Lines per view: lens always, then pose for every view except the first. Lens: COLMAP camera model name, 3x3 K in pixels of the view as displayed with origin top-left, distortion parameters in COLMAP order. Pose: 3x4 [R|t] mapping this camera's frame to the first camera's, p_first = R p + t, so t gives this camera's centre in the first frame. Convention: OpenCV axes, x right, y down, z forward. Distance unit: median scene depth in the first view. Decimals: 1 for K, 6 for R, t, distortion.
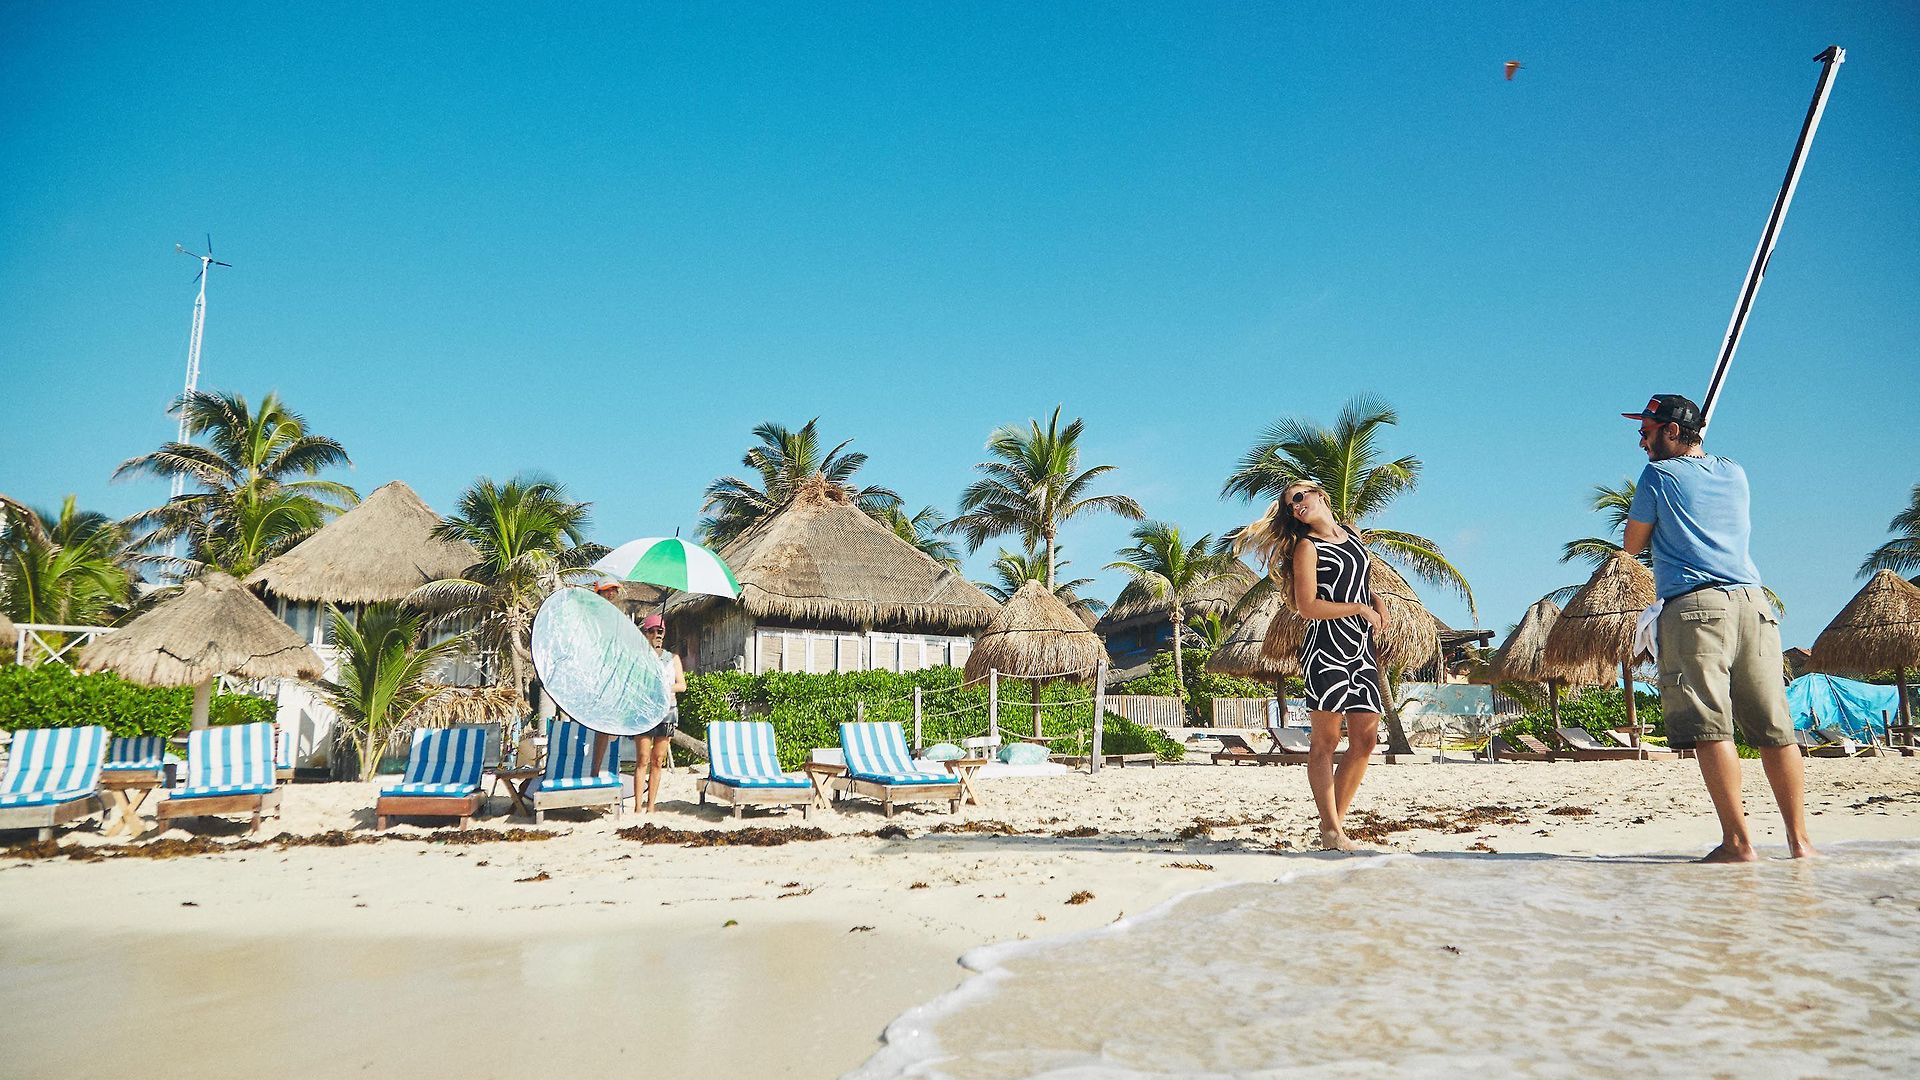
lens RADIAL K [[1363.8, 0, 961.3], [0, 1363.8, 517.4], [0, 0, 1]] dist [0.000450, 0.001826]
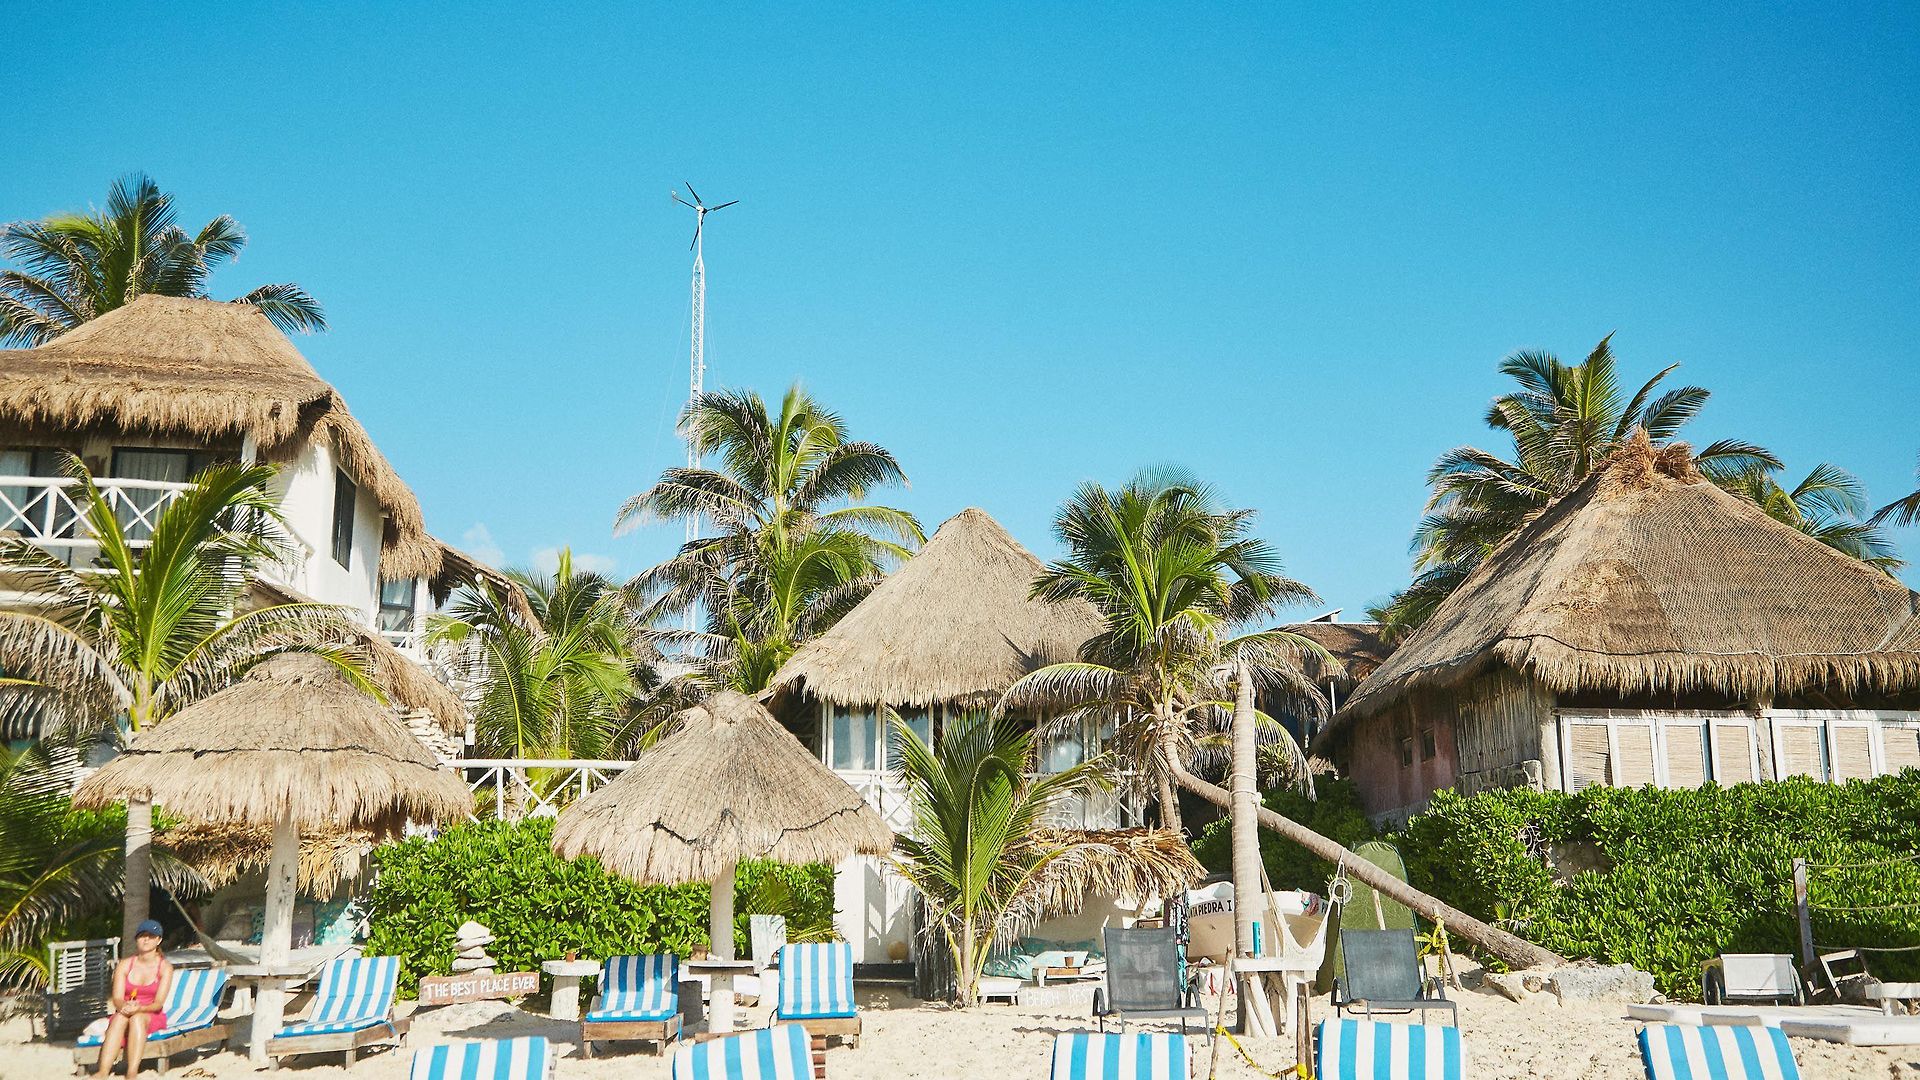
lens RADIAL K [[1371.9, 0, 960.0], [0, 1371.9, 540.0], [0, 0, 1]] dist [0.024589, 0.003510]
pose [[0.924100, -0.050426, -0.378809, -0.161660], [0.080193, 0.994773, 0.063209, -0.050092], [0.373641, -0.088789, 0.923314, 0.369759]]
